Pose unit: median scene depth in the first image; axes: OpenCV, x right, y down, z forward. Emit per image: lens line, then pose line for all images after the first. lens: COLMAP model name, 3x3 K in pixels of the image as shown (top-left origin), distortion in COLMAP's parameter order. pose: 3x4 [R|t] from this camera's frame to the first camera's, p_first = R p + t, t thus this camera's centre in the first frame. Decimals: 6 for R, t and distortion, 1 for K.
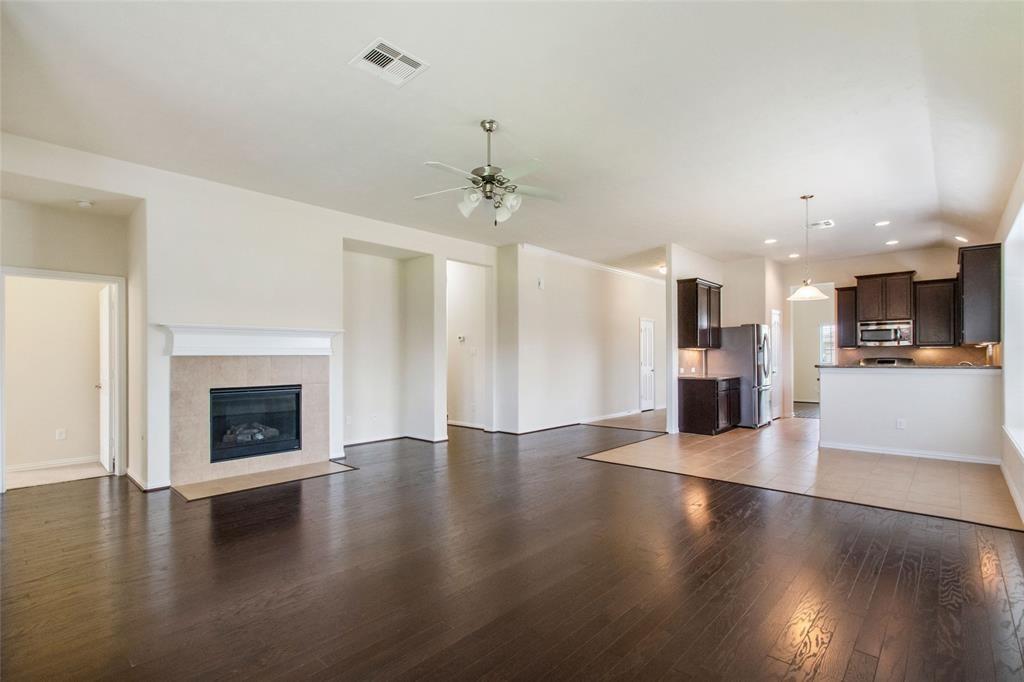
lens RADIAL K [[463.7, 0, 511.9], [0, 463.7, 350.7], [0, 0, 1]] dist [0.013514, -0.002118]
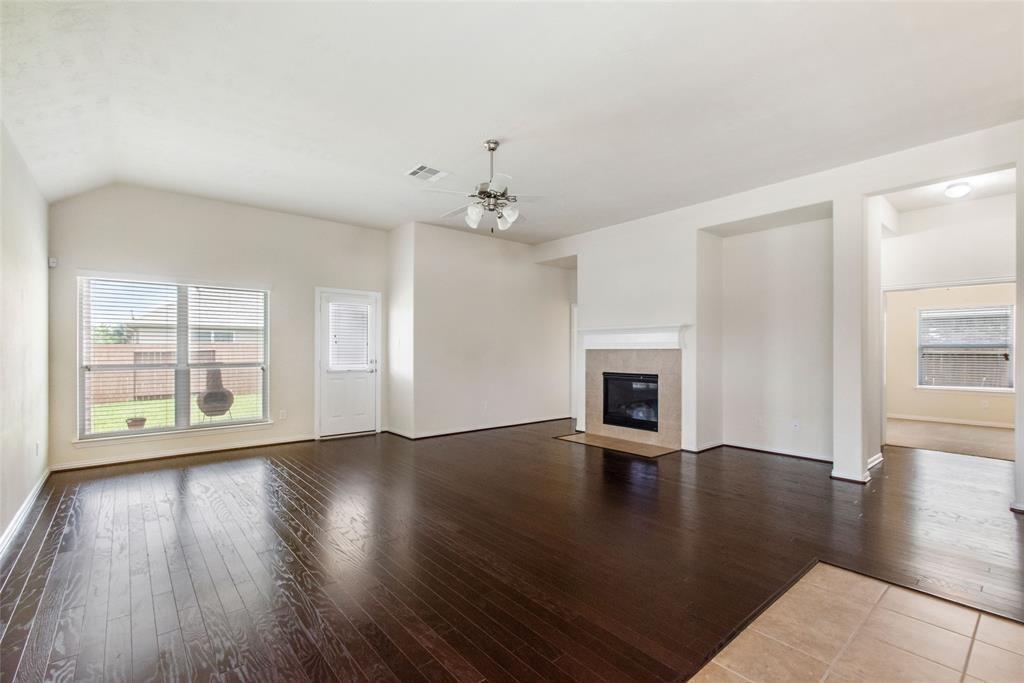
lens RADIAL K [[463.7, 0, 510.3], [0, 463.7, 346.4], [0, 0, 1]] dist [0.013514, -0.002118]
pose [[-0.116297, -0.009967, -0.993164, 0.796335], [0.008094, 0.999907, -0.010983, 0.014548], [0.993181, -0.009316, -0.116206, 0.864030]]
